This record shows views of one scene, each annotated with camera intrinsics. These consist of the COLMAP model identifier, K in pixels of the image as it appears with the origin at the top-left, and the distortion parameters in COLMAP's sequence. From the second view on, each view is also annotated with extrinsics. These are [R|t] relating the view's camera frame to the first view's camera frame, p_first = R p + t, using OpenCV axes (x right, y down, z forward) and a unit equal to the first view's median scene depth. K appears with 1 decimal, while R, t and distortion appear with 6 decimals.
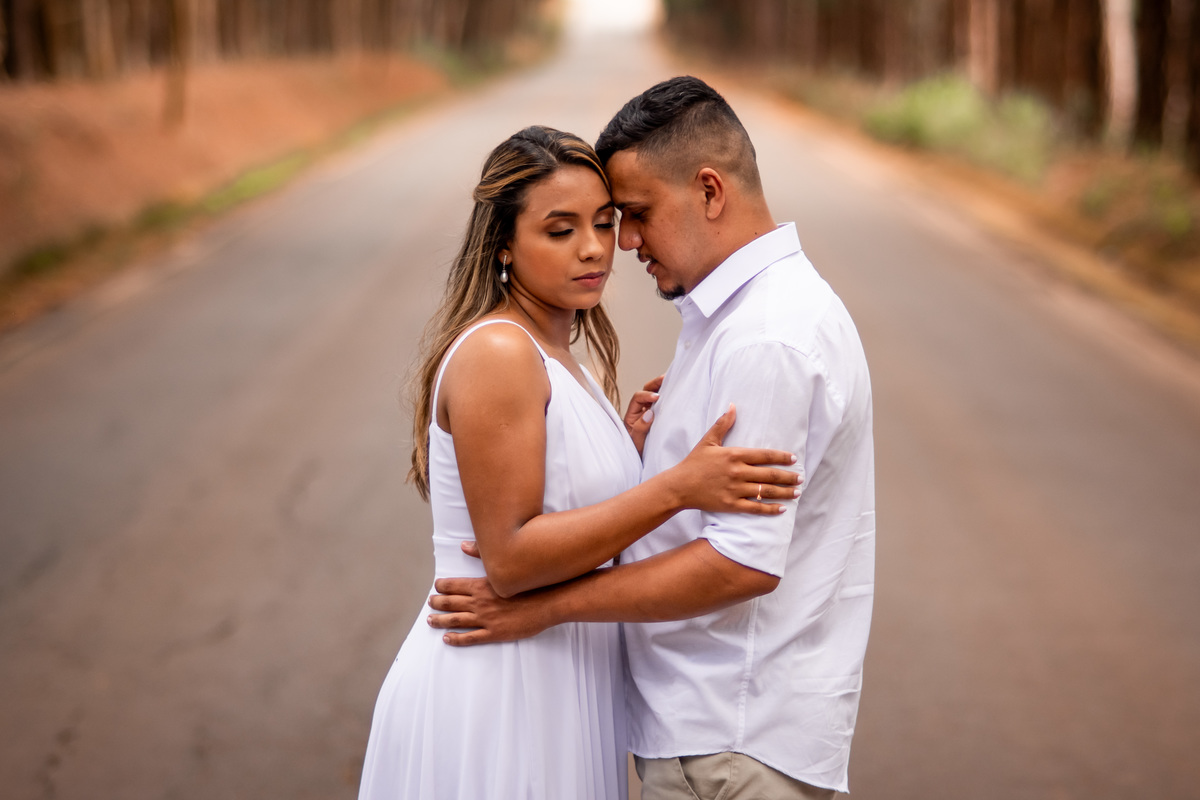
lens RADIAL K [[4601.1, 0, 600.8], [0, 4601.1, 405.8], [0, 0, 1]] dist [0.266925, 0.000000]
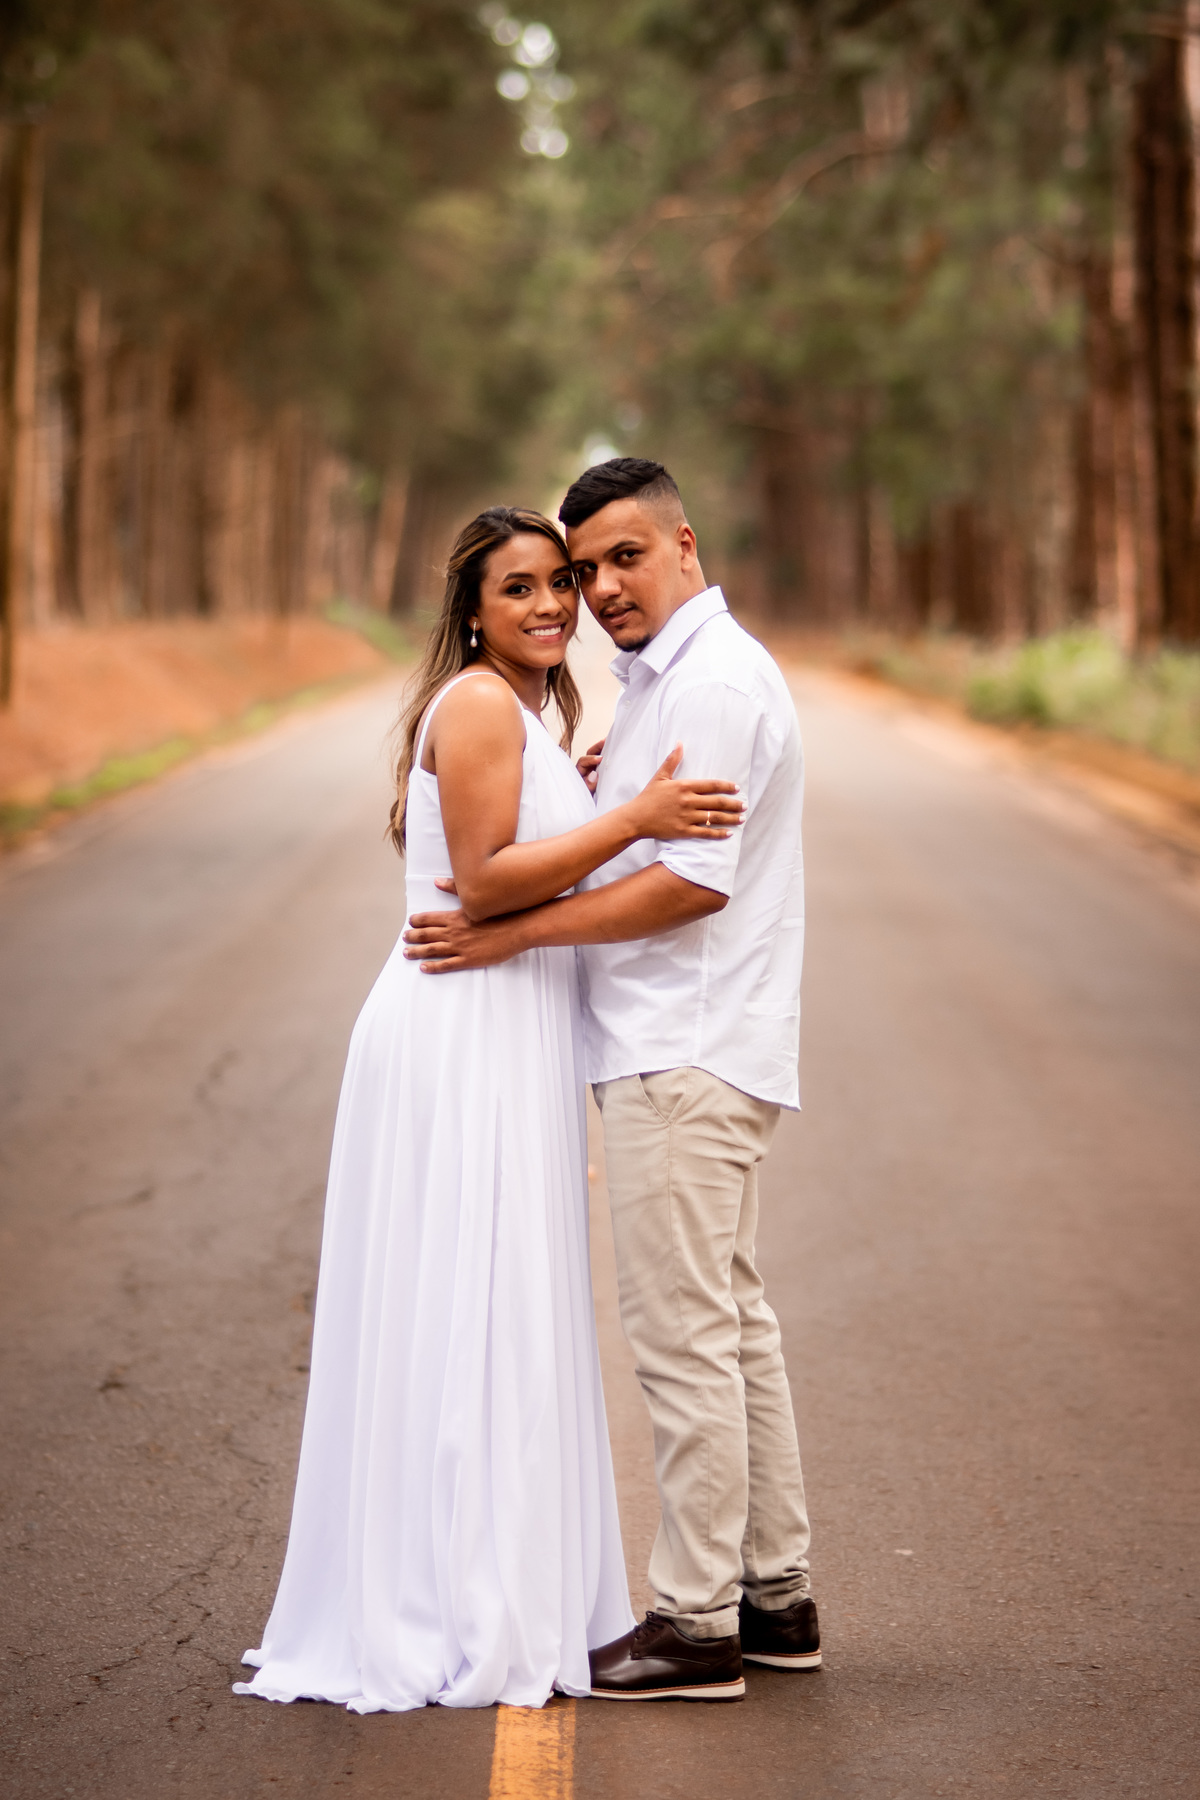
lens RADIAL K [[6901.7, 0, 597.5], [0, 6901.7, 891.9], [0, 0, 1]] dist [0.266925, 0.000000]
pose [[0.999955, -0.009307, -0.001702, 0.010348], [0.009236, 0.999240, -0.037870, 0.094581], [0.002053, 0.037853, 0.999281, -0.622279]]
